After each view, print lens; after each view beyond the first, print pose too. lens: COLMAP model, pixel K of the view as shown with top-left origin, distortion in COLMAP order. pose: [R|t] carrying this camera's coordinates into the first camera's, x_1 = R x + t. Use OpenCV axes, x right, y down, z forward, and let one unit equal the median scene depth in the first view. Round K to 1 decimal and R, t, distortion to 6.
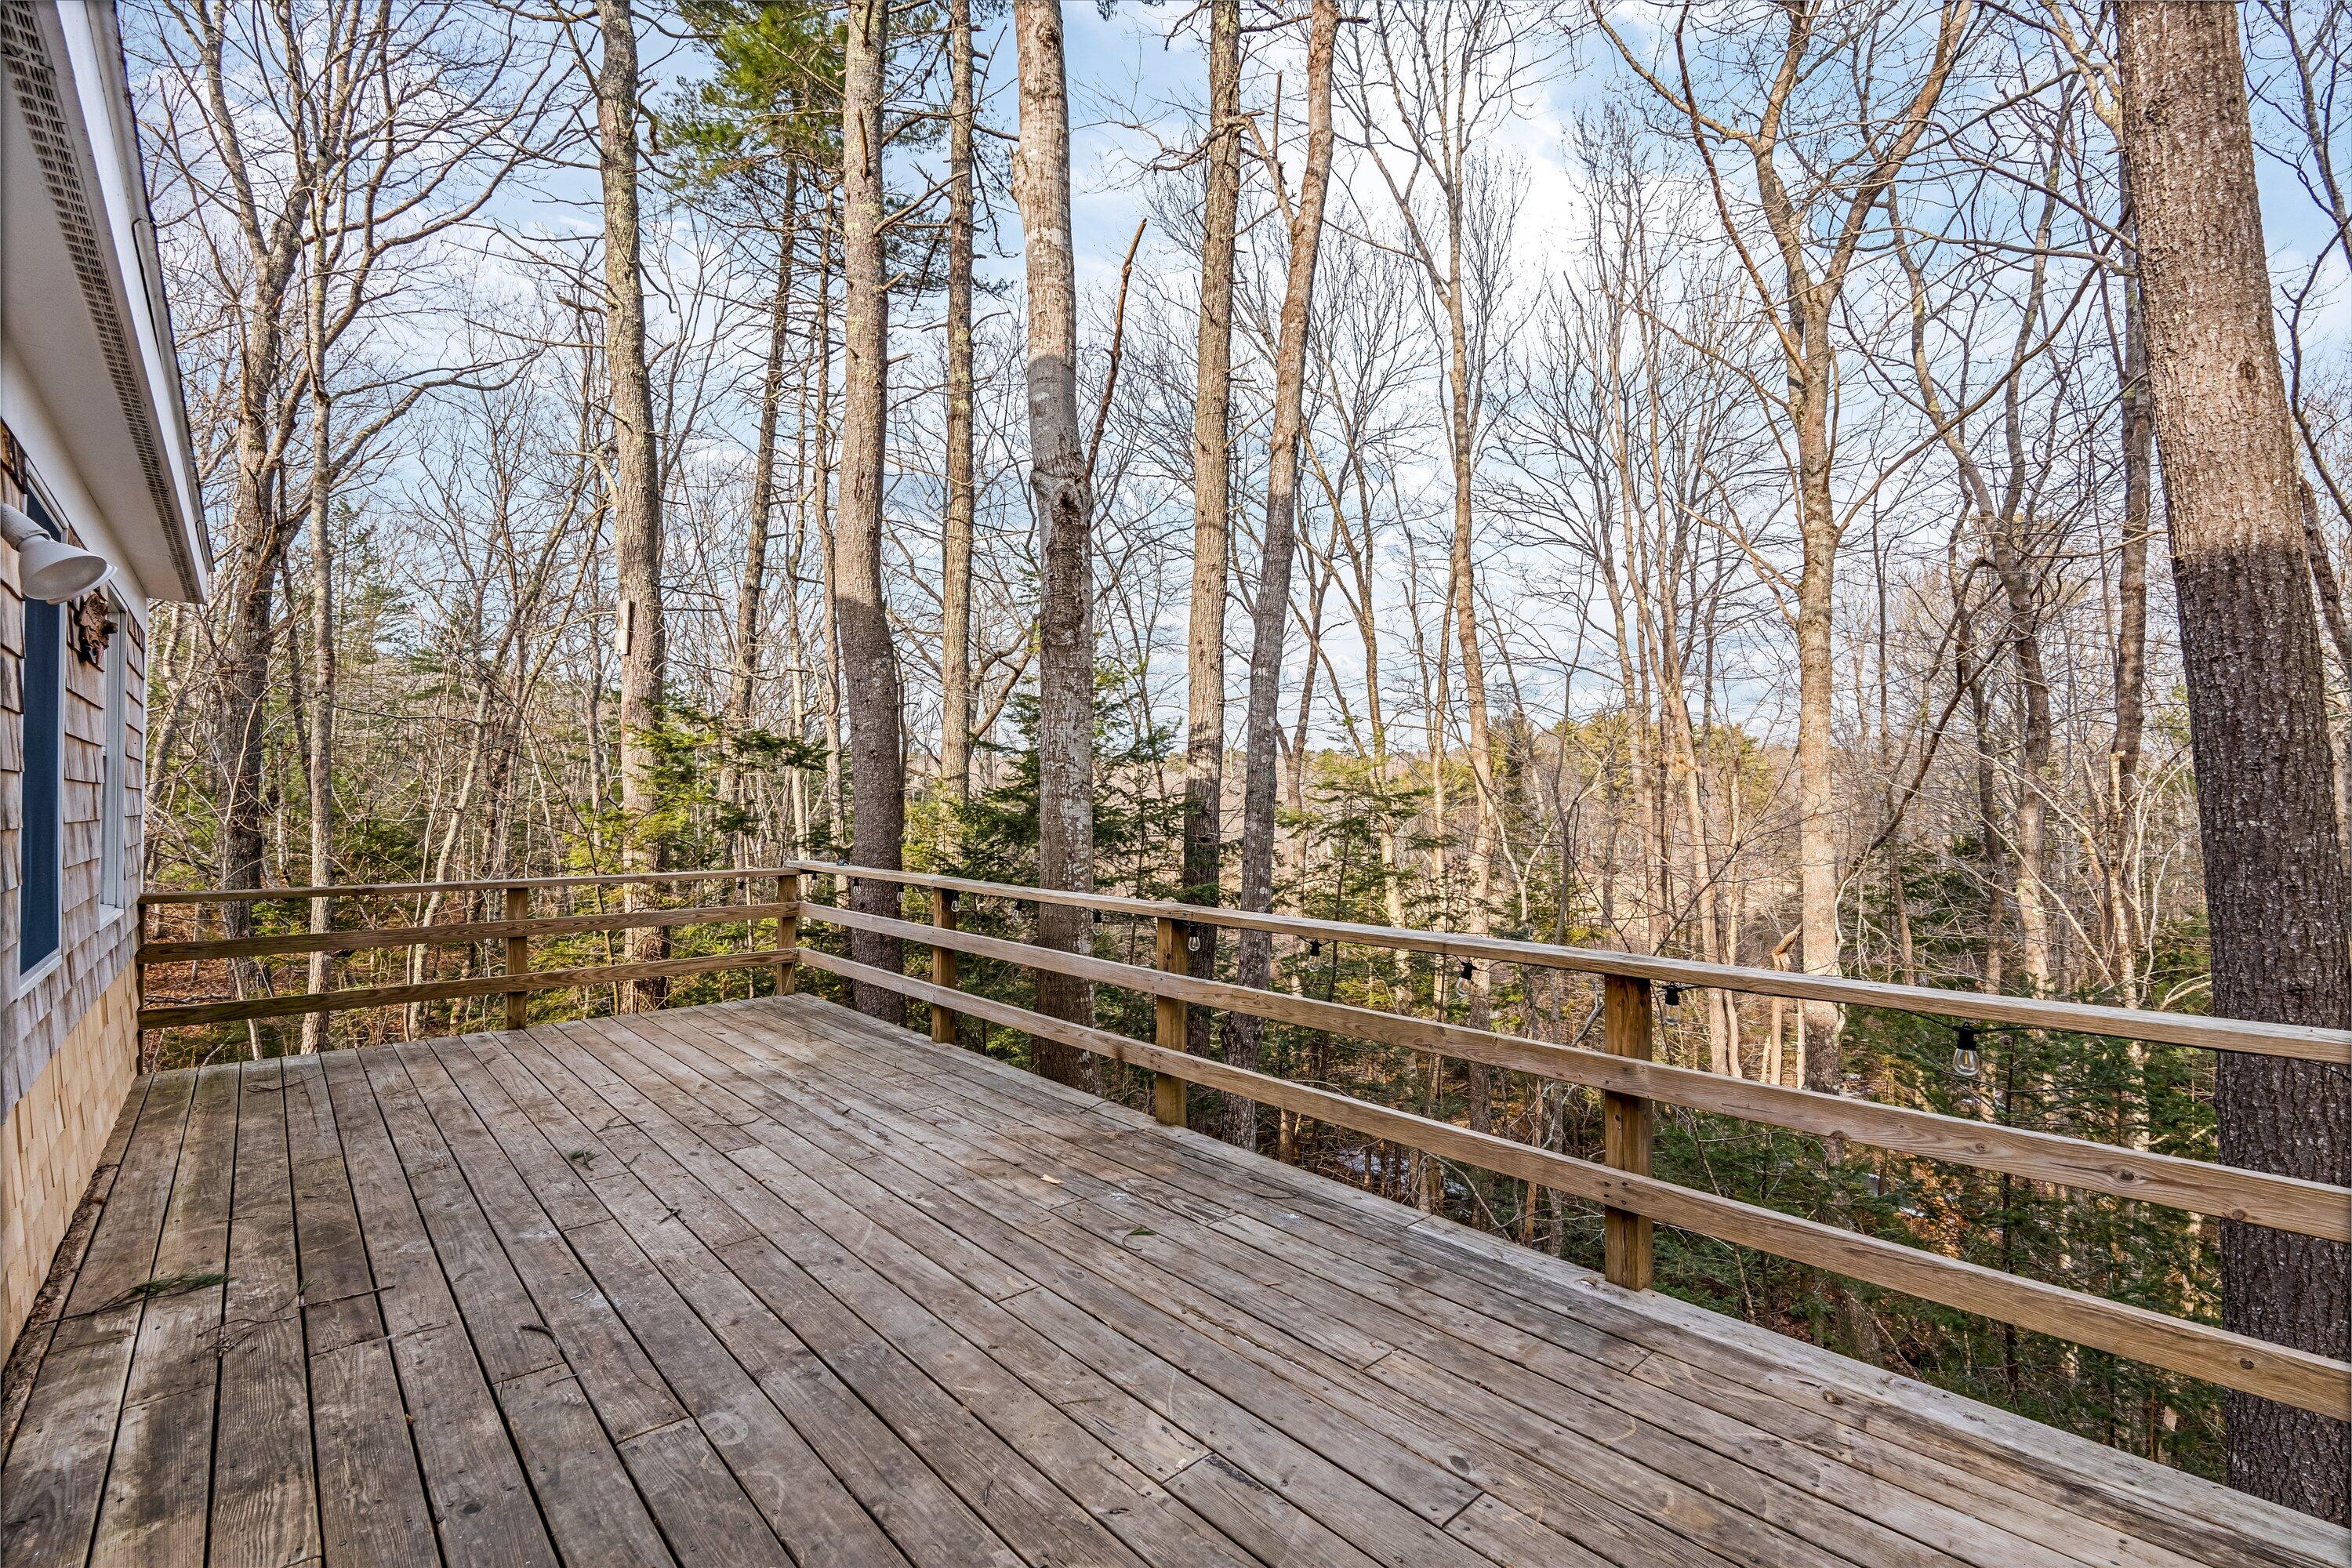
lens RADIAL K [[1021.5, 0, 1175.2], [0, 1021.5, 795.3], [0, 0, 1]] dist [-0.002719, -0.000611]
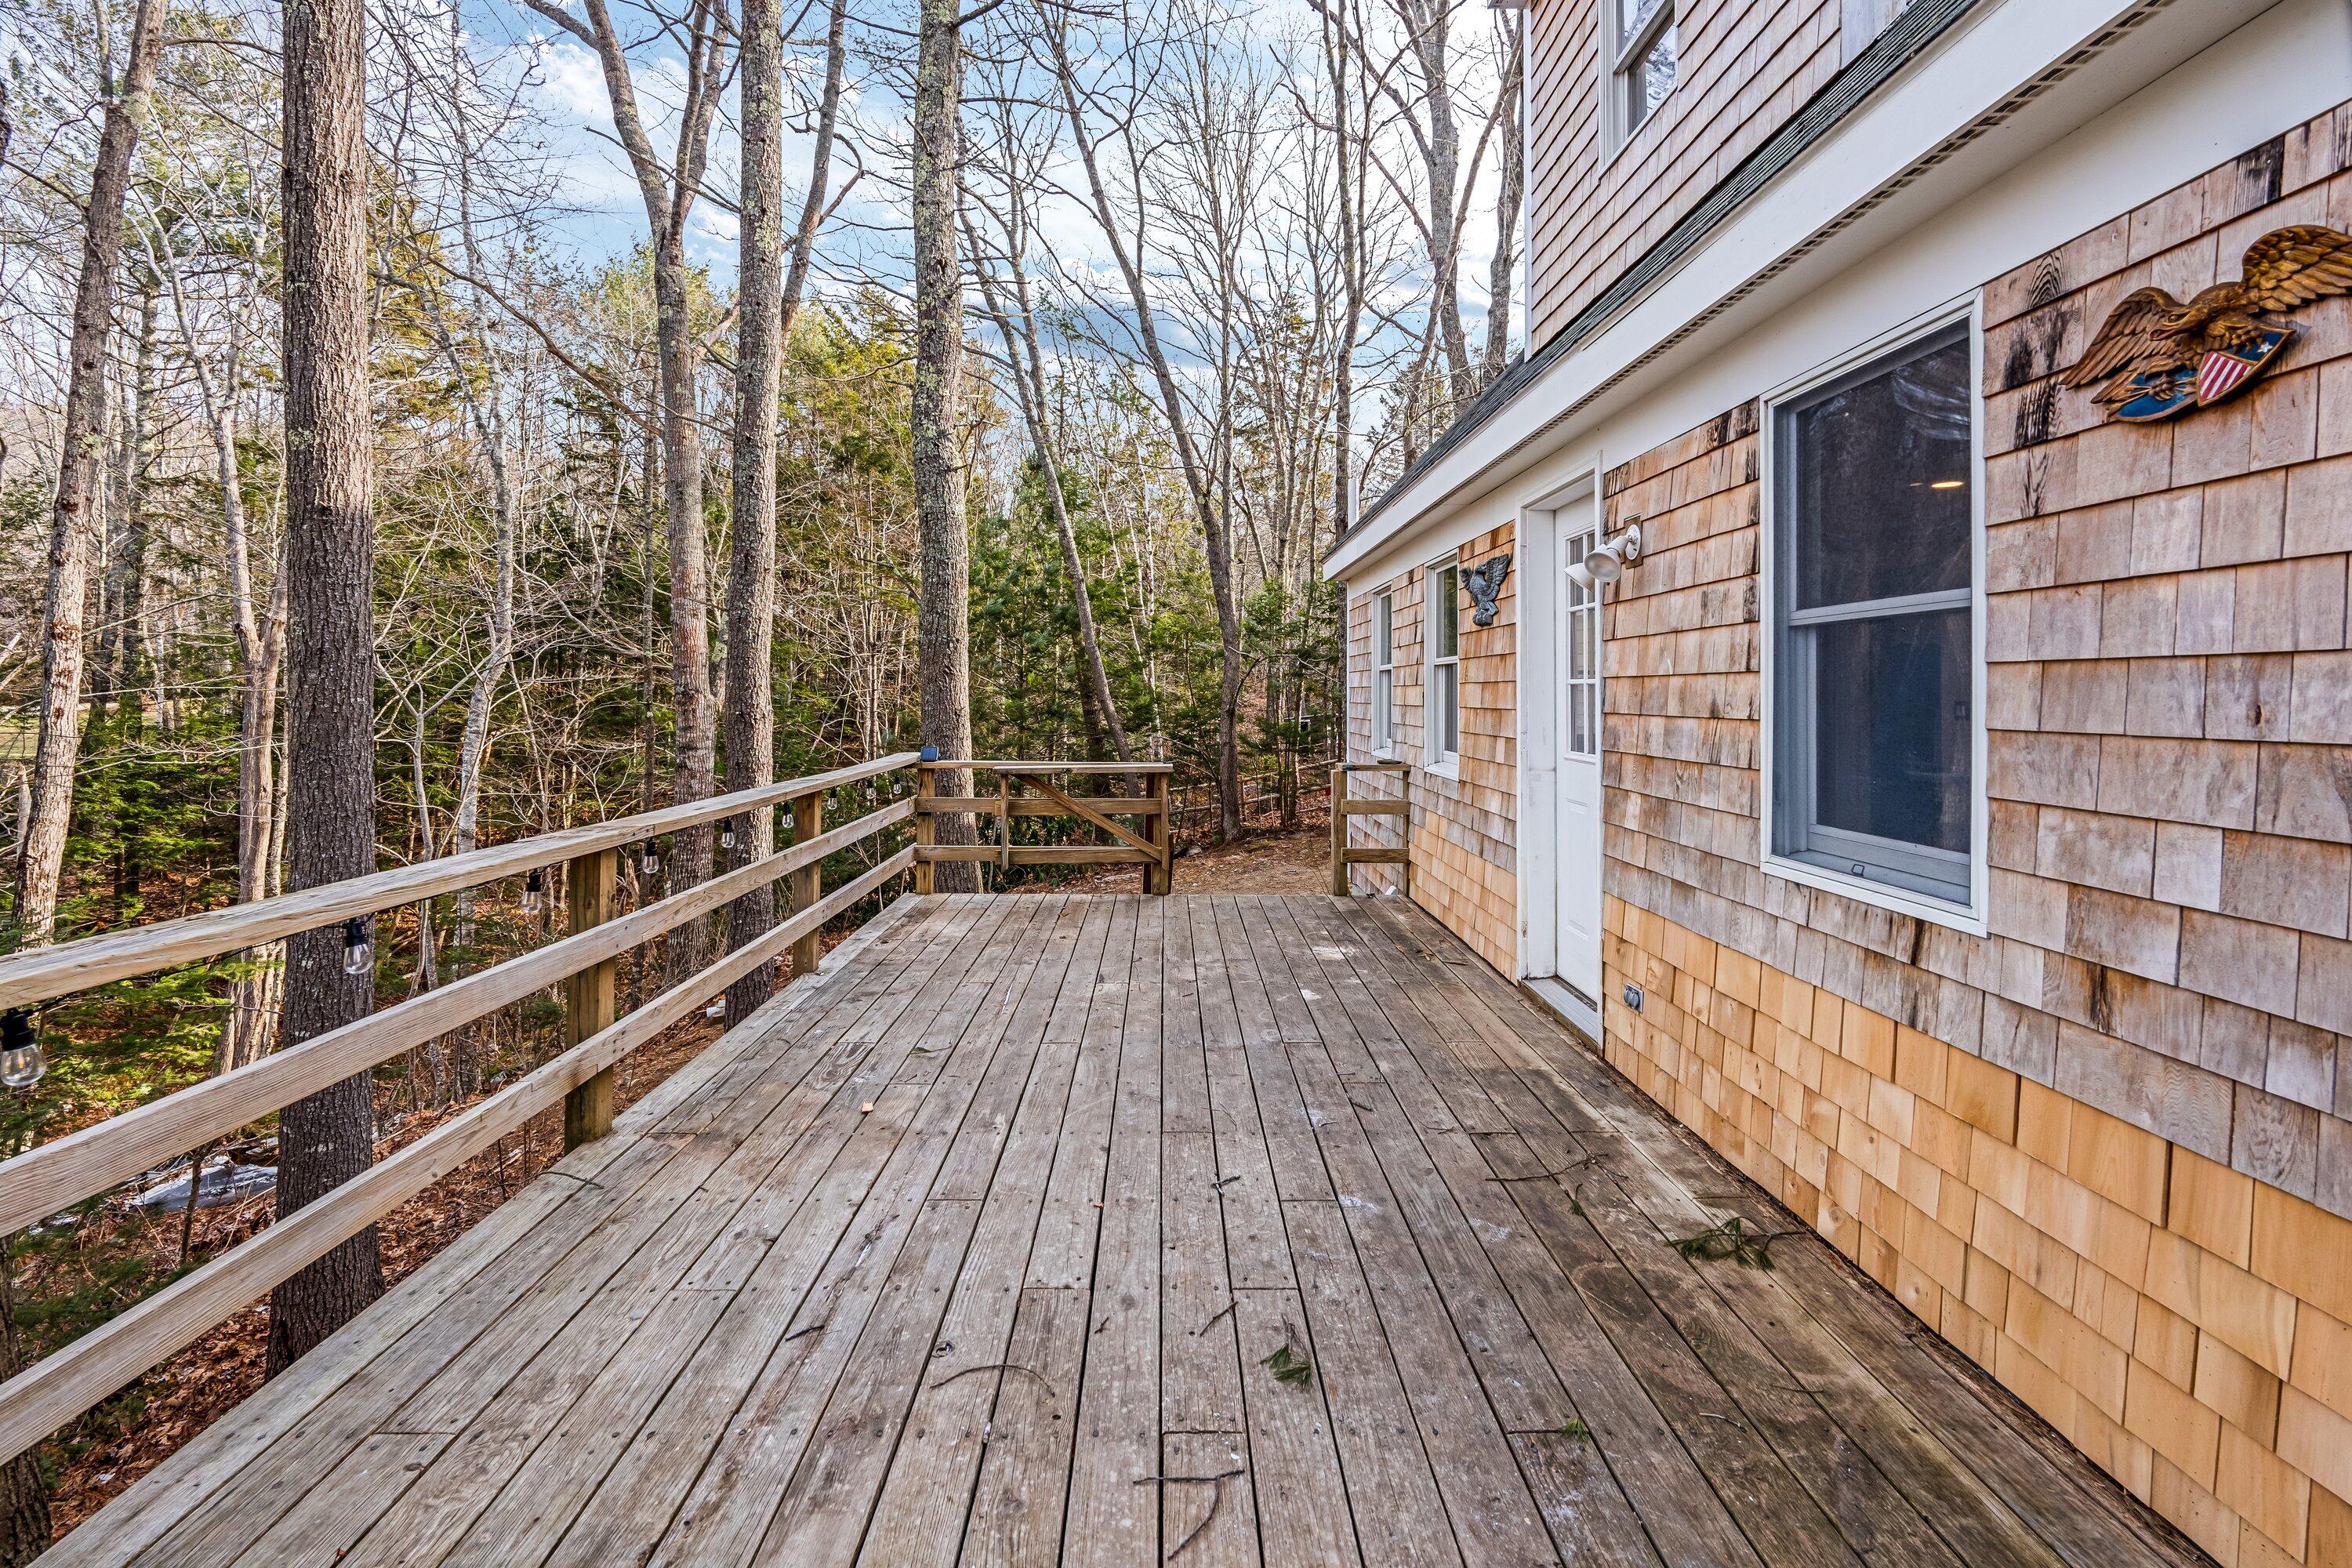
lens RADIAL K [[1021.5, 0, 1176.0], [0, 1021.5, 783.5], [0, 0, 1]] dist [-0.002719, -0.000611]
pose [[-0.744908, -0.064917, 0.664002, -0.907474], [-0.013713, 0.996534, 0.082043, 0.014965], [-0.667027, 0.052009, -0.743216, 1.480890]]
